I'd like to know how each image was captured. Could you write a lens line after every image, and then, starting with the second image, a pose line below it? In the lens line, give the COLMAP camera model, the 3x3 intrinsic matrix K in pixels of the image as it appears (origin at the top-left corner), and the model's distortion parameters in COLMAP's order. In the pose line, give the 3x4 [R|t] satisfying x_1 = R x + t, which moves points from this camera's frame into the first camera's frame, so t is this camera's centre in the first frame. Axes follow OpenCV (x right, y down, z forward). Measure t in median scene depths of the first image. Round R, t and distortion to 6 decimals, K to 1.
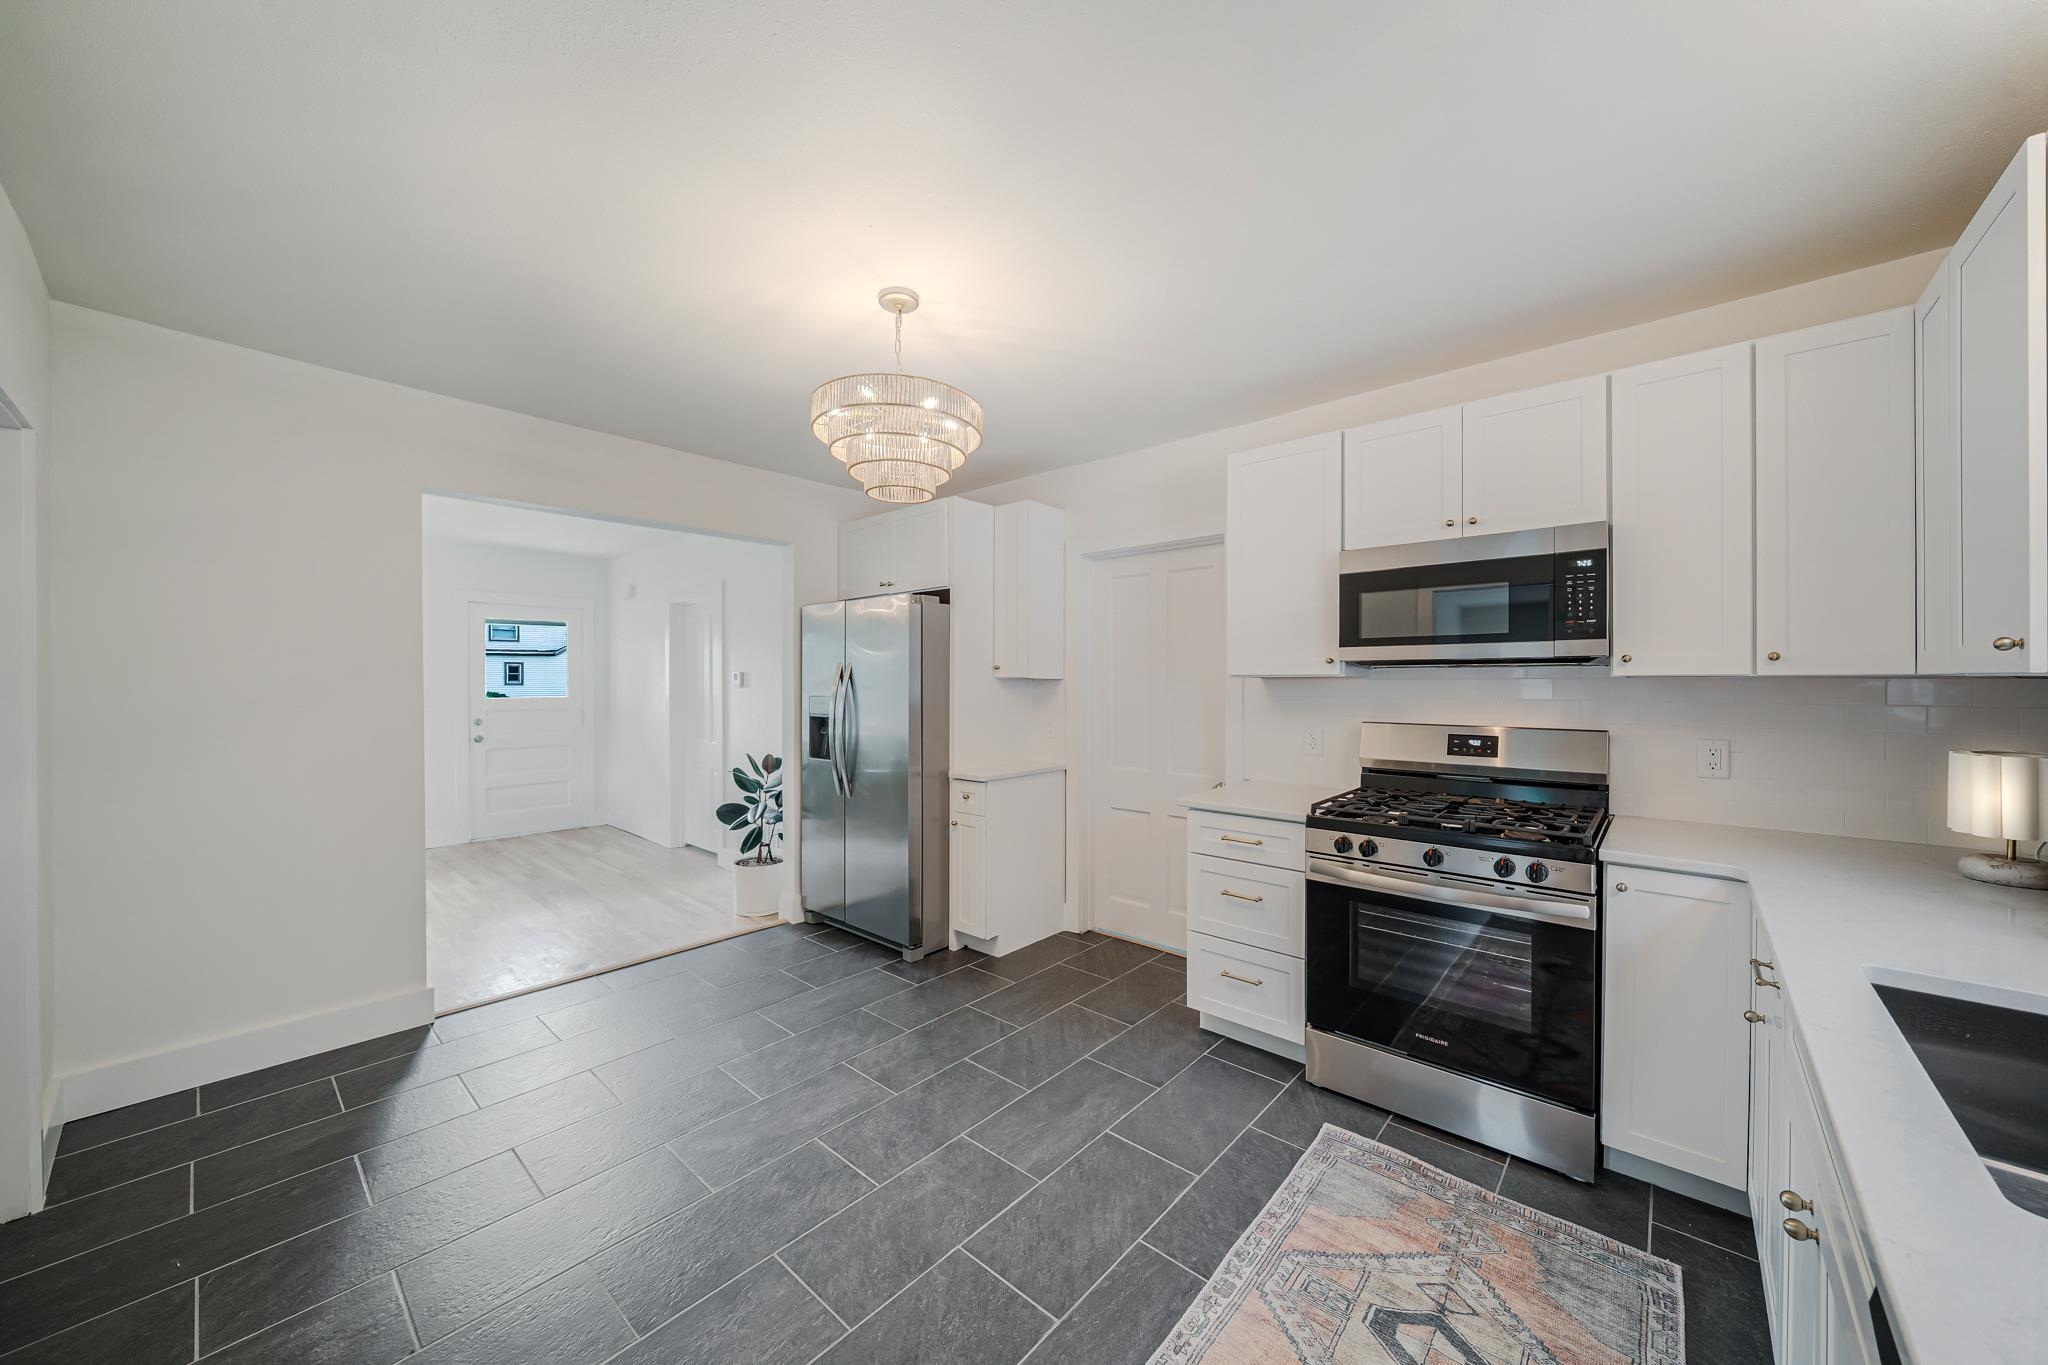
lens RADIAL K [[731.3, 0, 1017.7], [0, 731.3, 682.6], [0, 0, 1]] dist [-0.001592, -0.000156]
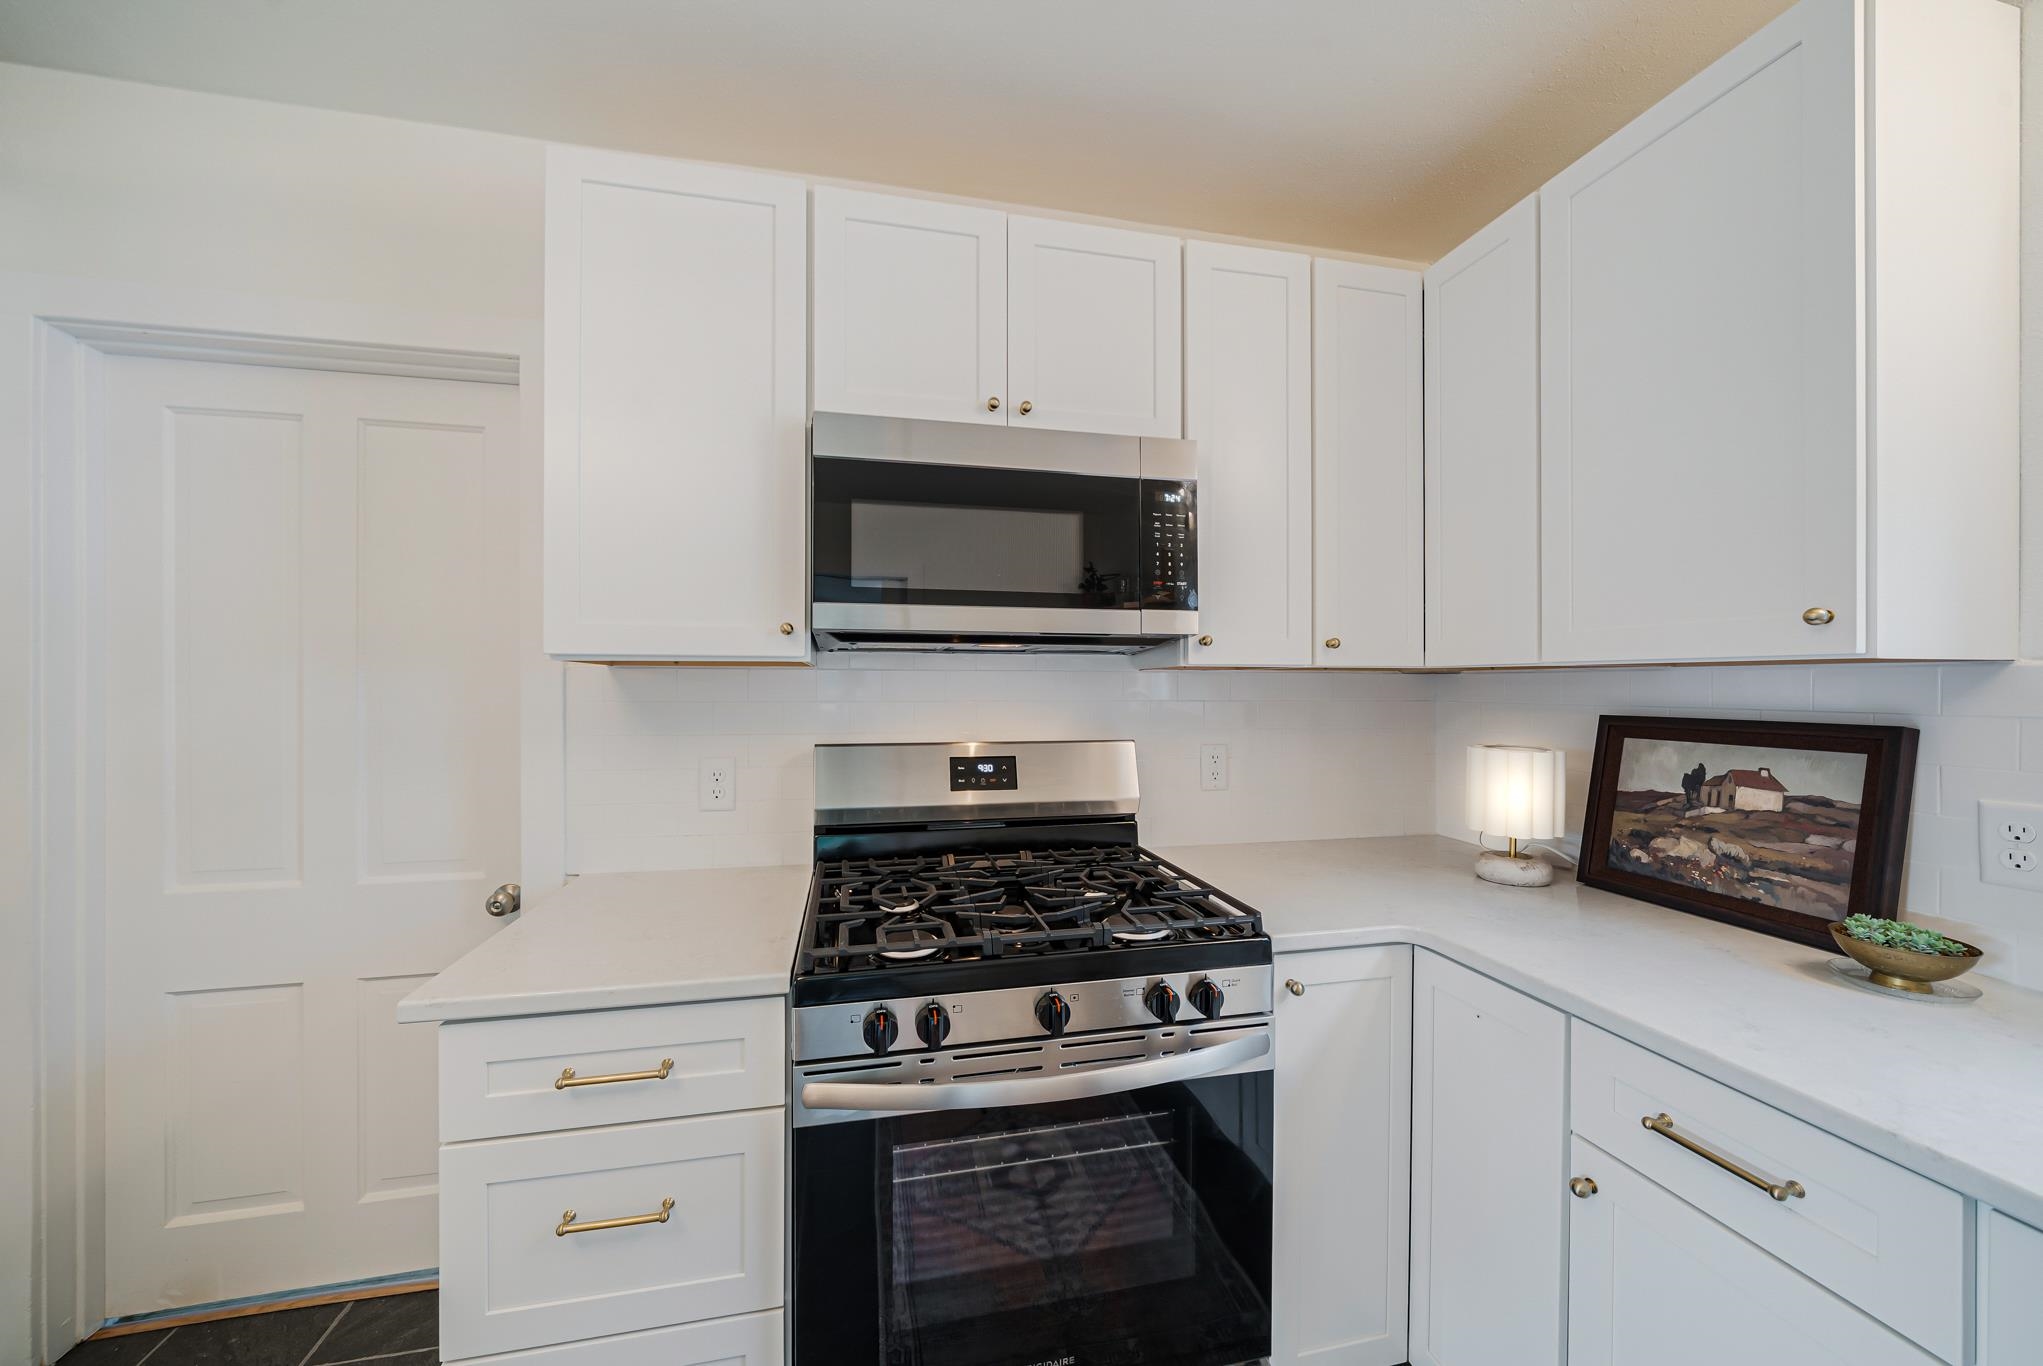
lens RADIAL K [[729.6, 0, 1015.2], [0, 729.6, 683.1], [0, 0, 1]] dist [-0.001592, -0.000156]
pose [[0.576505, 0.005465, 0.817075, 0.129712], [-0.001333, 0.999983, -0.005748, 0.012371], [-0.817093, 0.002225, 0.576502, 0.691551]]
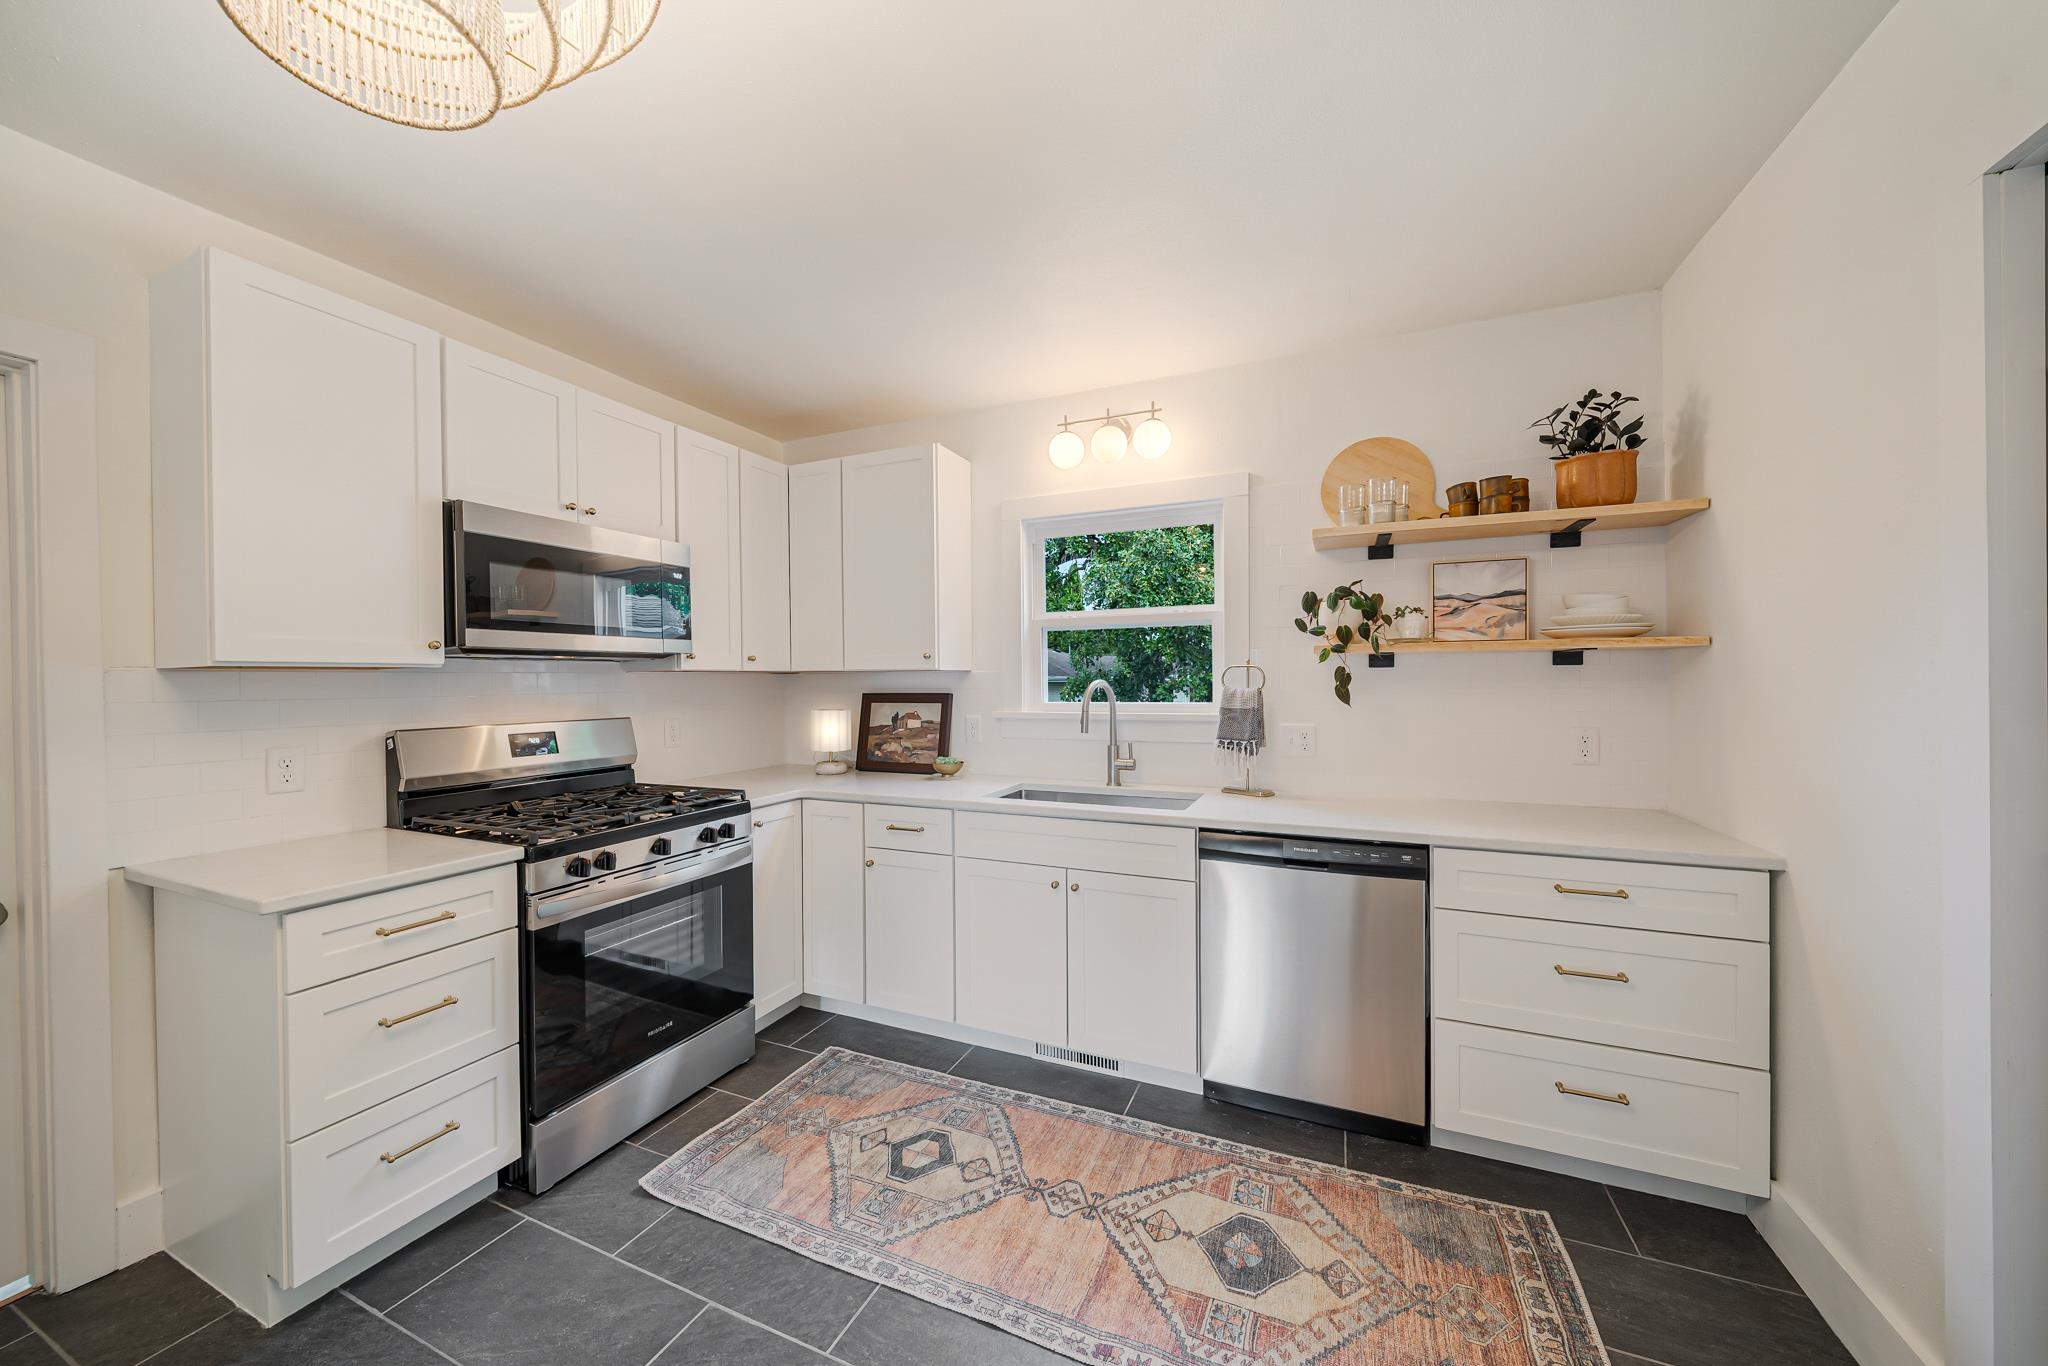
lens RADIAL K [[731.3, 0, 1017.7], [0, 731.3, 683.1], [0, 0, 1]] dist [-0.001592, -0.000156]
pose [[-0.313349, -0.000275, 0.949638, -0.515918], [0.012418, 0.999913, 0.004388, 0.014592], [-0.949557, 0.013168, -0.313319, 0.804542]]
